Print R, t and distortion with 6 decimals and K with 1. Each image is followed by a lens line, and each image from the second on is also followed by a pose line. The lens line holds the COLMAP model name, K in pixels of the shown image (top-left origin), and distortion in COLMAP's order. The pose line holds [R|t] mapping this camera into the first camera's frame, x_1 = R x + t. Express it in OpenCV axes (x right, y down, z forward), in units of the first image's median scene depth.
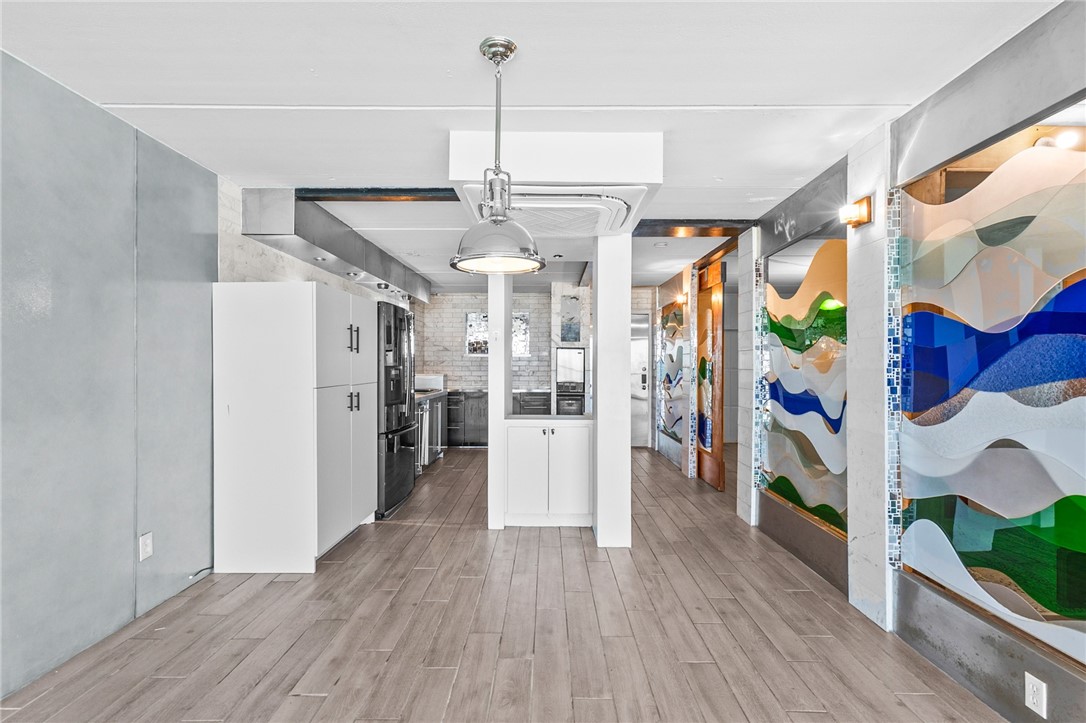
lens RADIAL K [[517.9, 0, 538.4], [0, 517.9, 362.4], [0, 0, 1]] dist [0.005020, -0.001164]
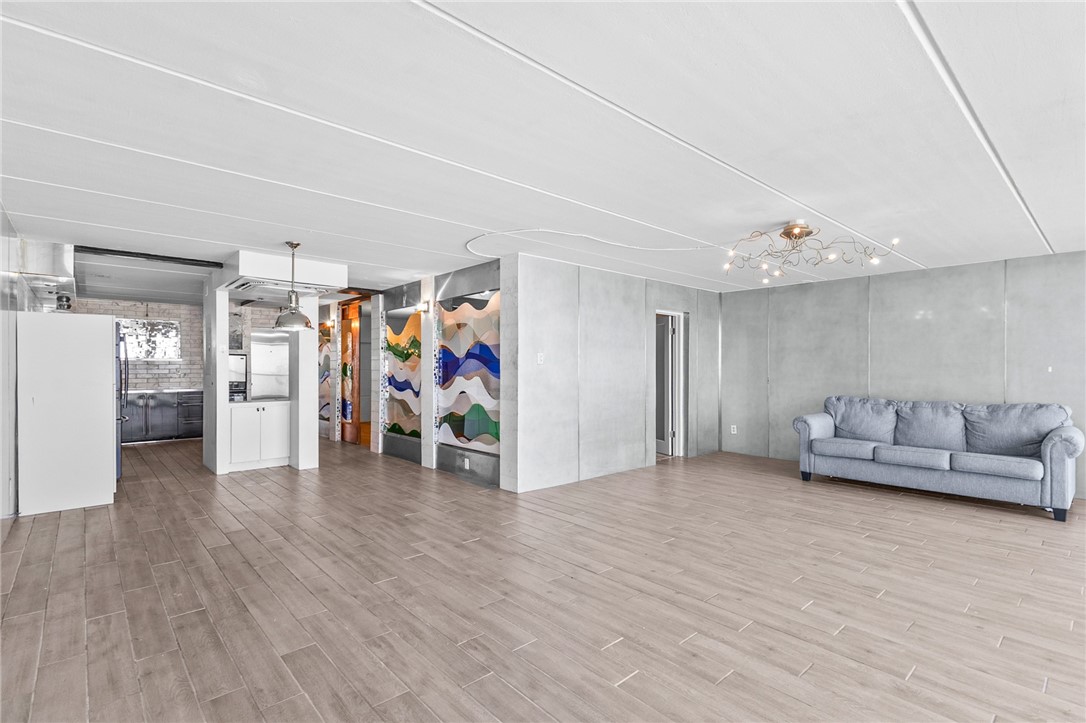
lens RADIAL K [[517.9, 0, 541.1], [0, 517.9, 363.6], [0, 0, 1]] dist [0.005020, -0.001164]
pose [[0.745050, -0.000611, 0.667009, -0.422299], [0.000683, 1.000000, 0.000154, -0.010011], [-0.667009, 0.000340, 0.745050, -0.826972]]
